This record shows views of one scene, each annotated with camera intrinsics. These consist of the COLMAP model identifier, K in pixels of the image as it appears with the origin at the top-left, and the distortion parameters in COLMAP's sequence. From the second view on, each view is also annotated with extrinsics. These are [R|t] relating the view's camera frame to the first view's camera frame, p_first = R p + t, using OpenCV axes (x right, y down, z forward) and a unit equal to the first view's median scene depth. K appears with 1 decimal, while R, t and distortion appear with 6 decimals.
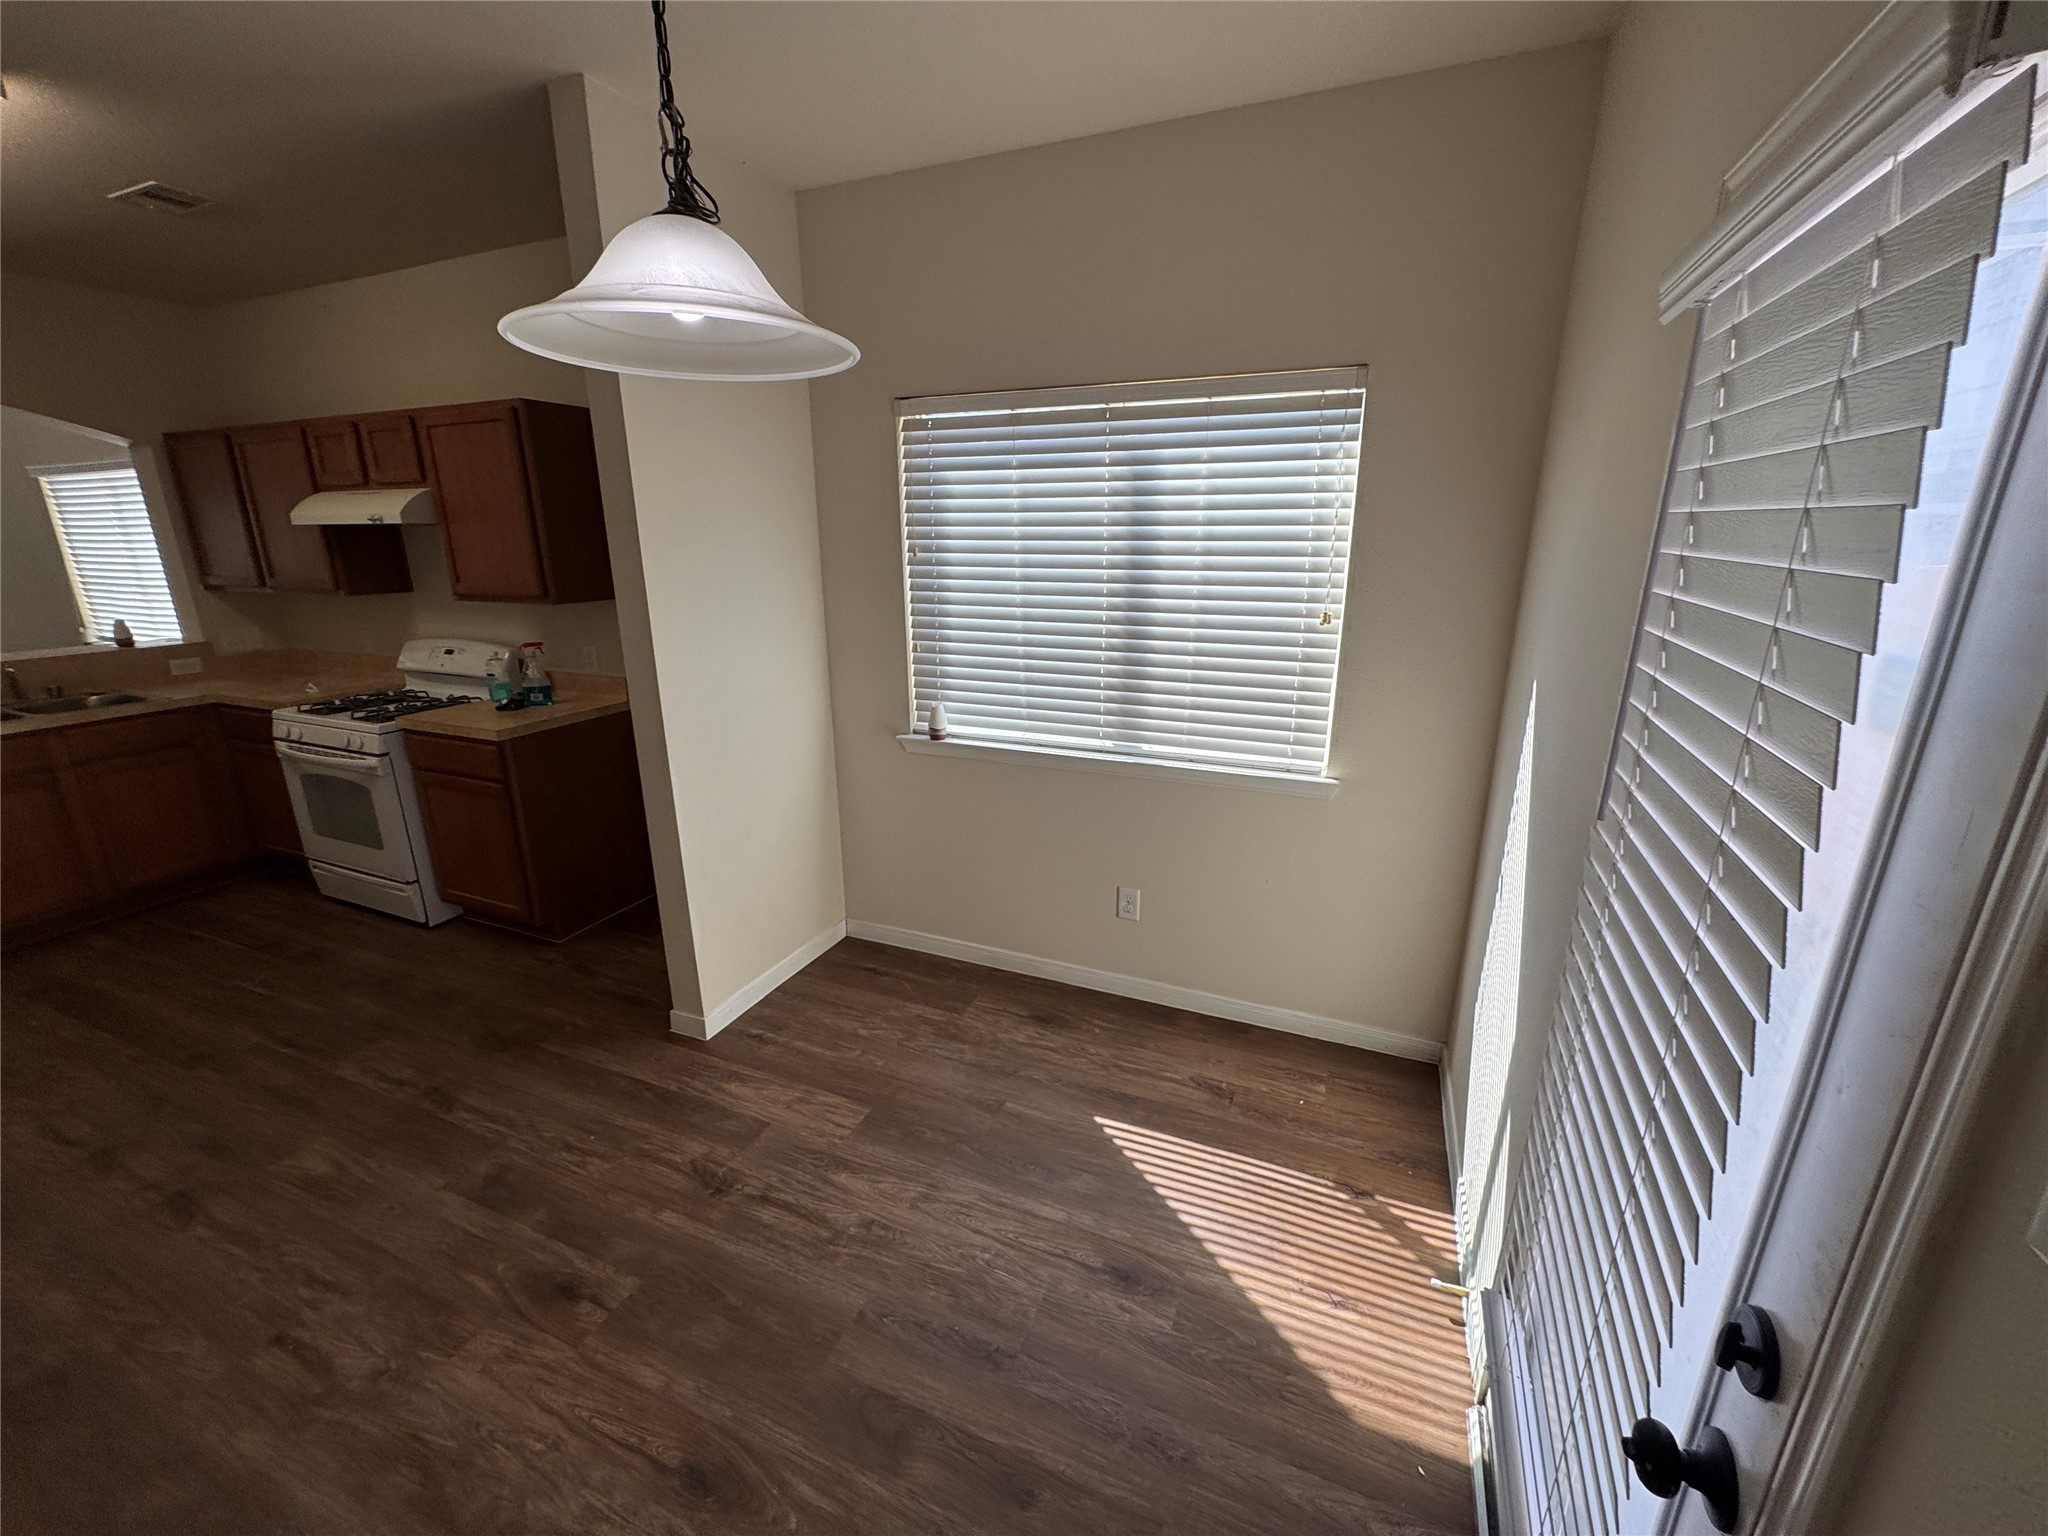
lens RADIAL K [[817.3, 0, 1023.6], [0, 817.3, 760.8], [0, 0, 1]] dist [-0.004081, 0.000600]
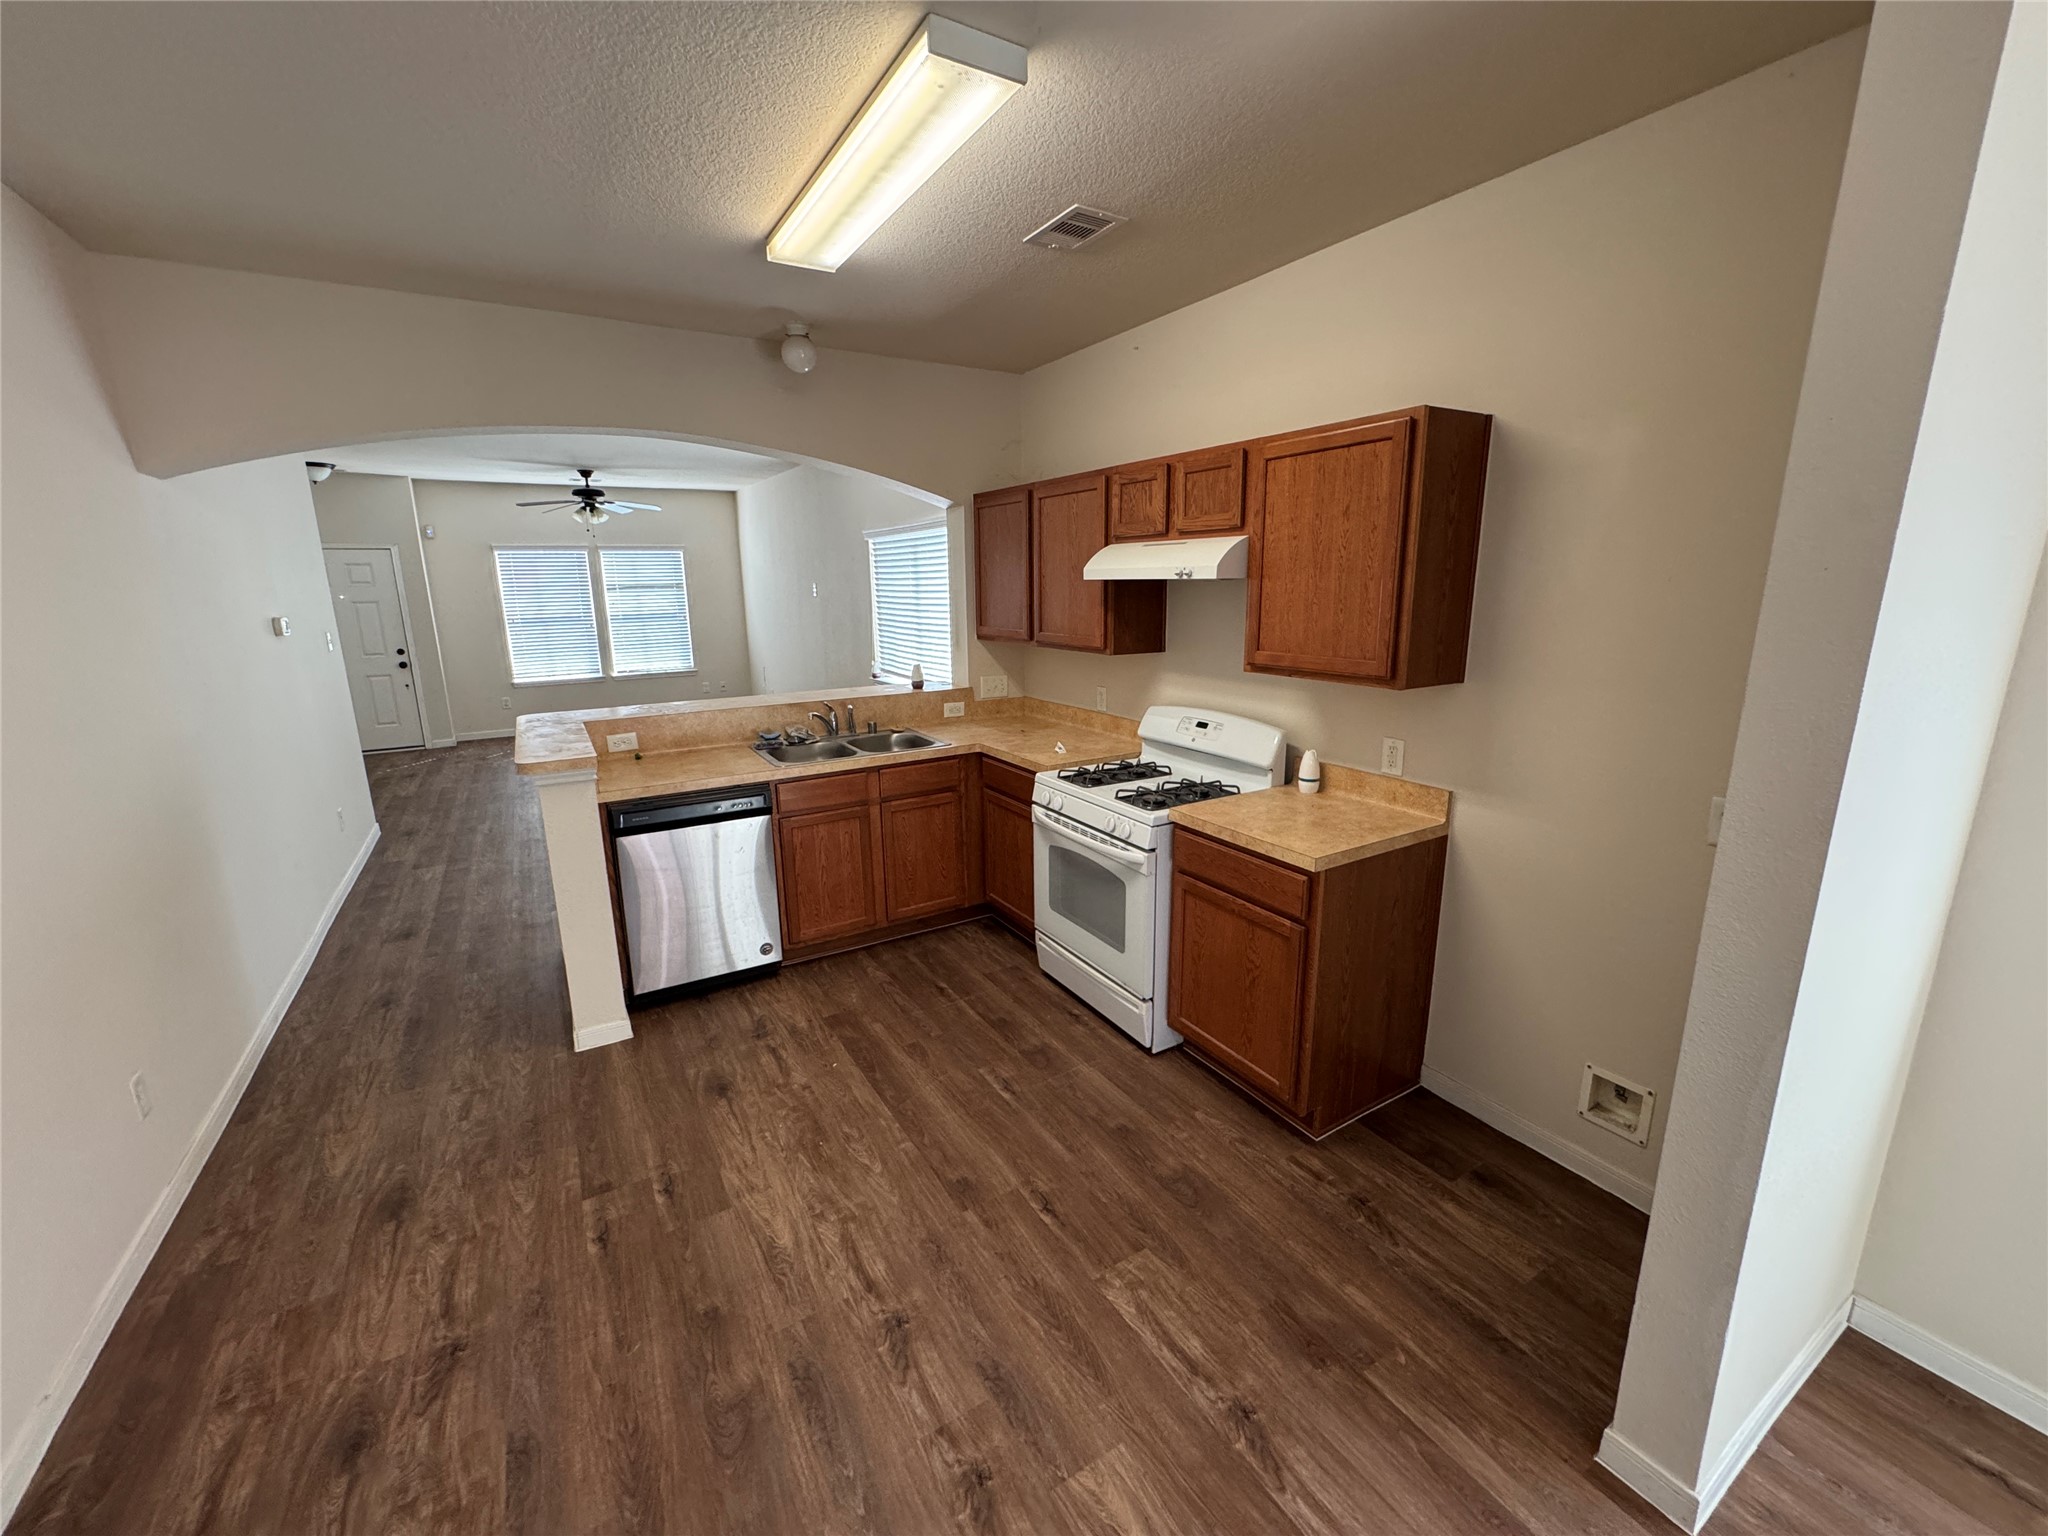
lens RADIAL K [[817.3, 0, 1027.1], [0, 817.3, 762.8], [0, 0, 1]] dist [-0.004081, 0.000600]
pose [[0.812785, 0.123943, -0.569226, -0.416174], [-0.150630, 0.988590, 0.000174, -0.076830], [0.562753, 0.085601, 0.822181, 0.224678]]
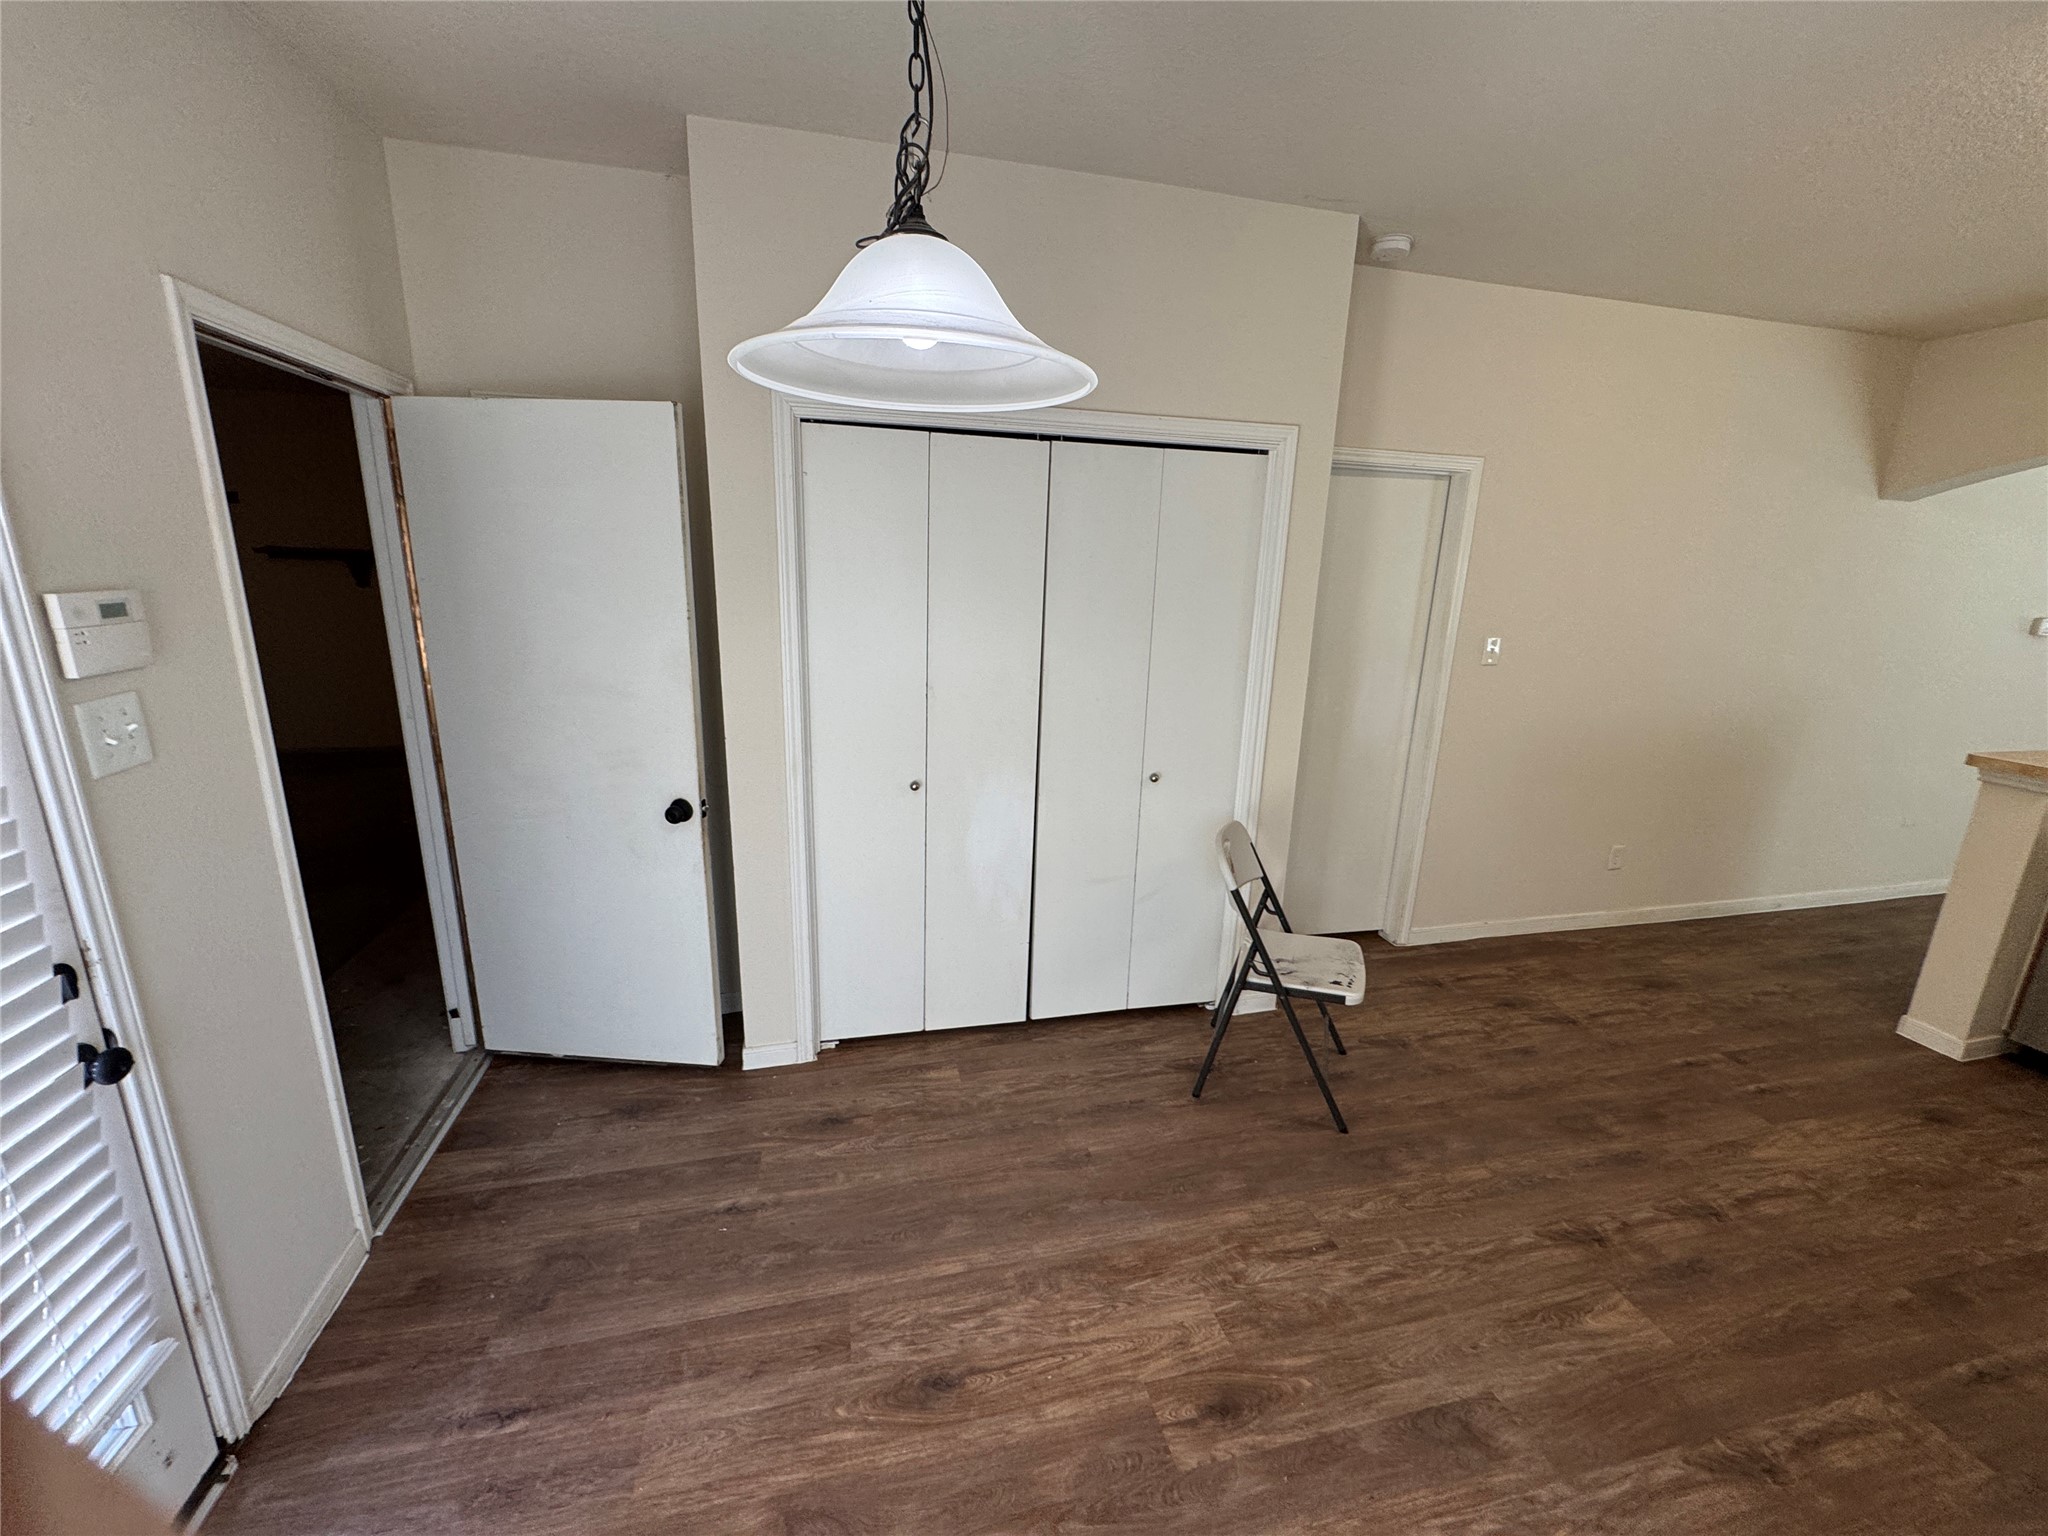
lens RADIAL K [[817.3, 0, 1021.9], [0, 817.3, 767.8], [0, 0, 1]] dist [-0.004081, 0.000600]
pose [[-0.802044, 0.125021, -0.584034, 0.030945], [-0.189894, 0.873730, 0.447812, -0.183533], [0.566273, 0.470070, -0.677029, 0.637774]]
